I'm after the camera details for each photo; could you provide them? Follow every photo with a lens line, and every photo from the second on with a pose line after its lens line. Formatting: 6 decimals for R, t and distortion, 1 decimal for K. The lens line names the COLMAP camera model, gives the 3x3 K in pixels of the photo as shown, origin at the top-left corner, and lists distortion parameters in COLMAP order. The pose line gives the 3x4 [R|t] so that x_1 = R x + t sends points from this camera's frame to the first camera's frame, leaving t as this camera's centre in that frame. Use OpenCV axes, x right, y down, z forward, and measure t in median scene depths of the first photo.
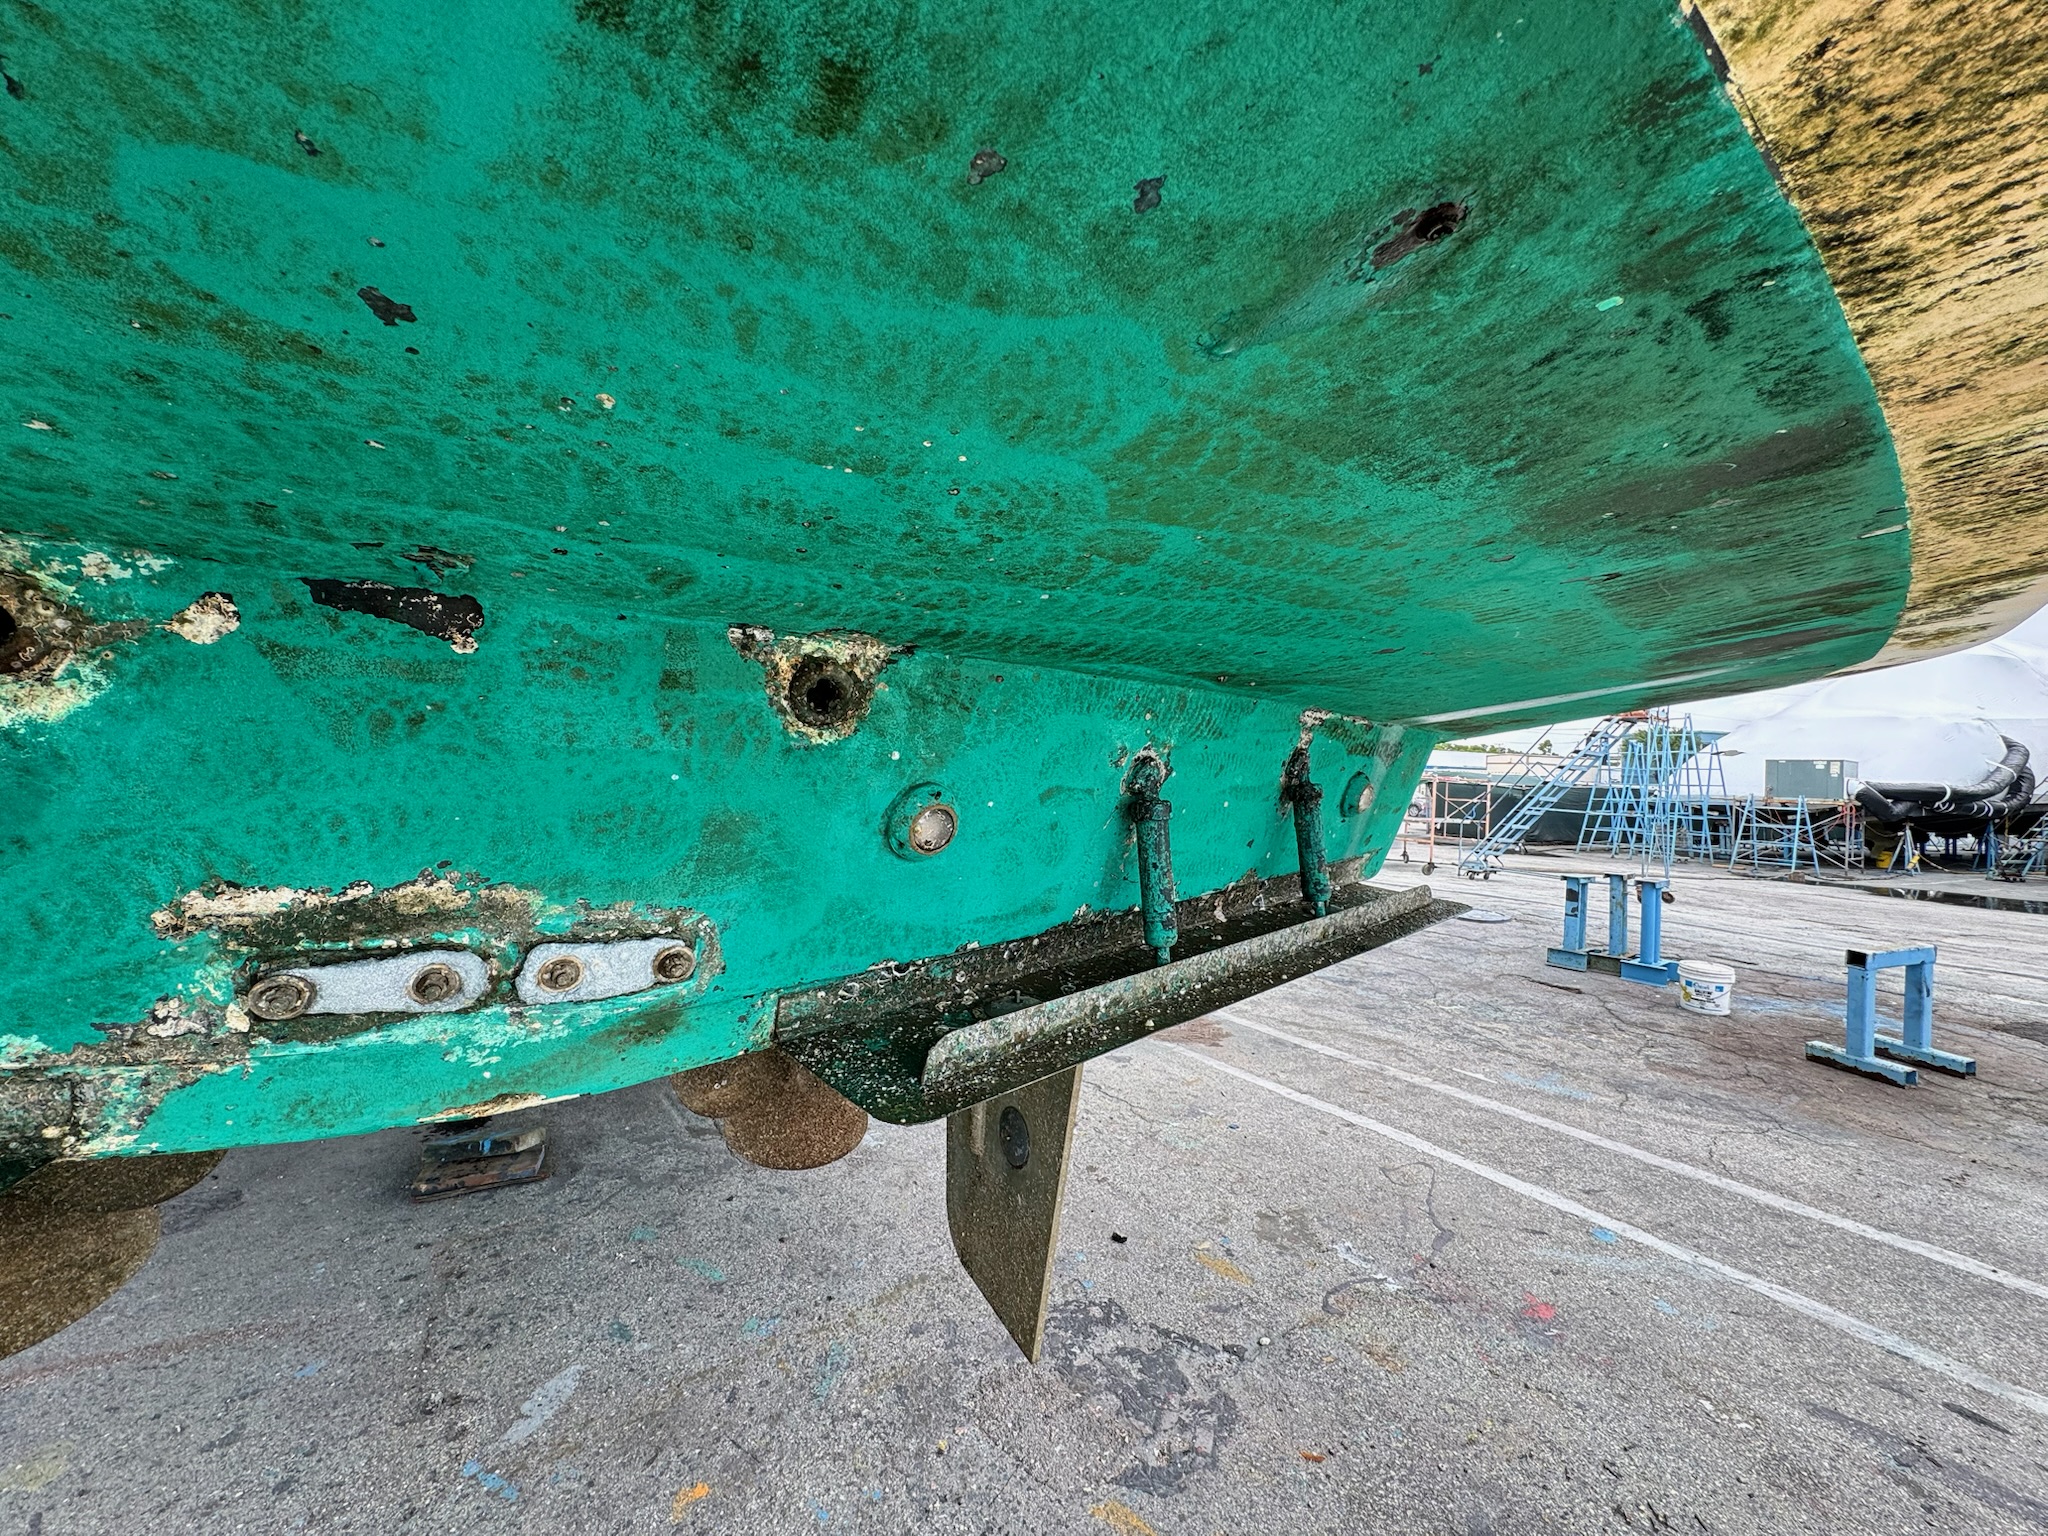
lens RADIAL K [[823.5, 0, 1022.4], [0, 823.5, 758.2], [0, 0, 1]] dist [-0.003298, 0.000659]
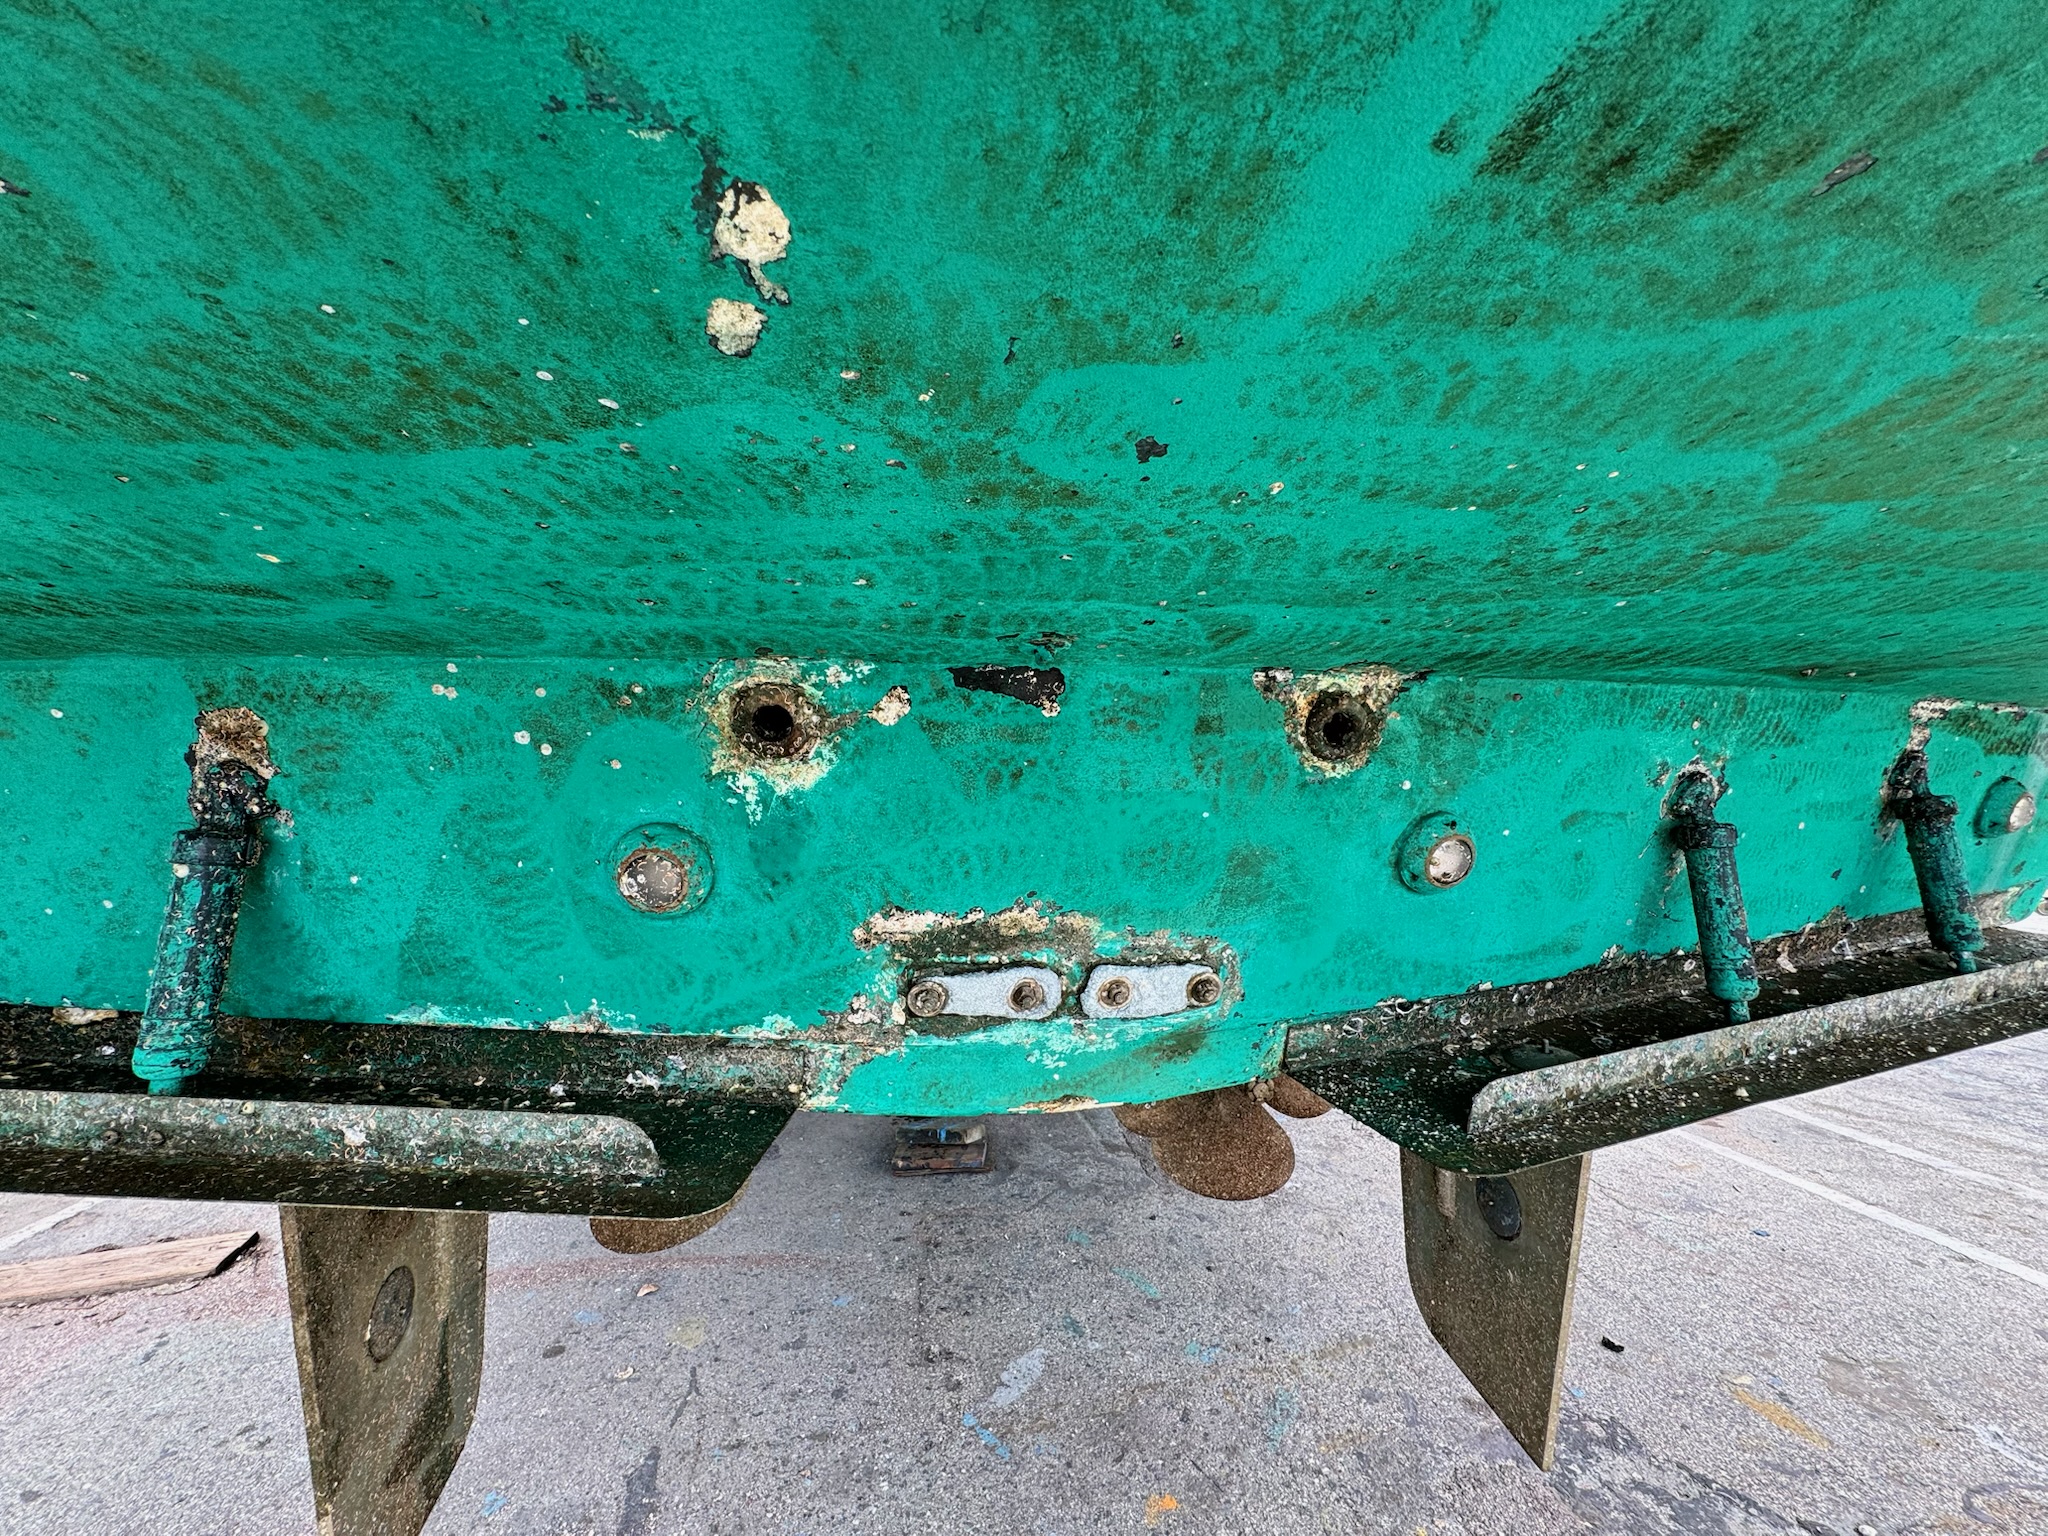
lens RADIAL K [[823.5, 0, 1022.4], [0, 823.5, 758.2], [0, 0, 1]] dist [-0.003298, 0.000659]
pose [[0.909349, -0.057074, -0.412101, -0.100988], [0.043507, 0.998160, -0.042237, -0.008332], [0.413754, 0.020479, 0.910159, -0.044217]]
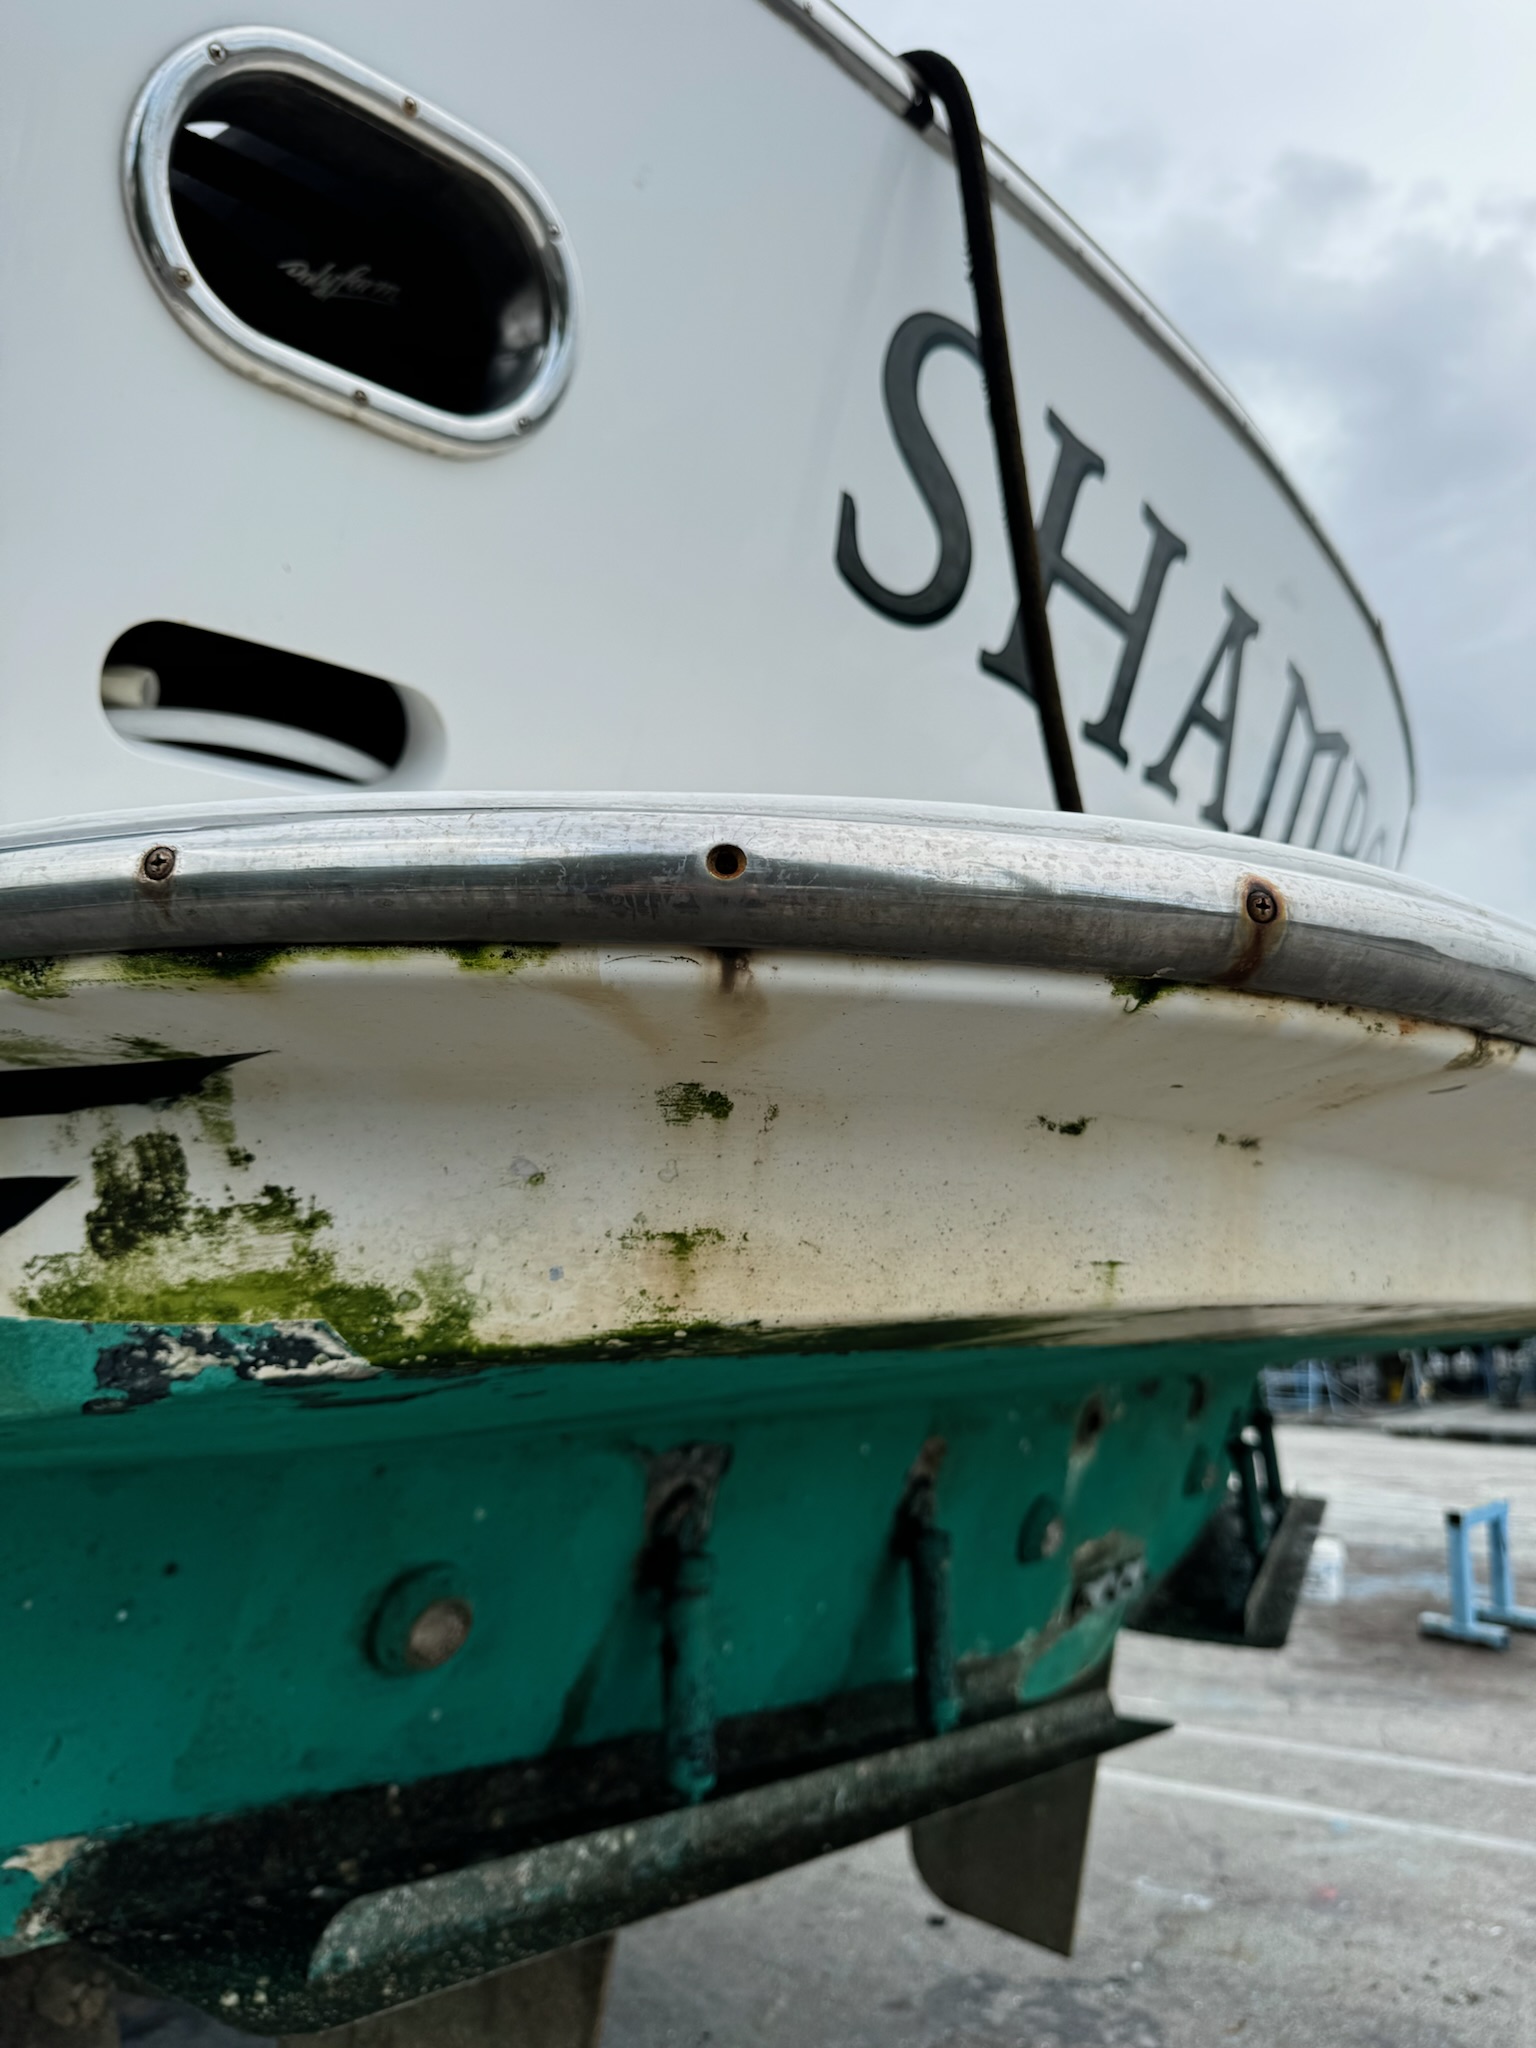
lens RADIAL K [[1500.1, 0, 768.0], [0, 1500.1, 1024.0], [0, 0, 1]] dist [-0.009398, -0.005815]
pose [[0.904034, 0.052942, 0.424170, -1.515743], [0.010322, 0.989308, -0.145478, -0.264352], [-0.427337, 0.135895, 0.893821, -0.941977]]
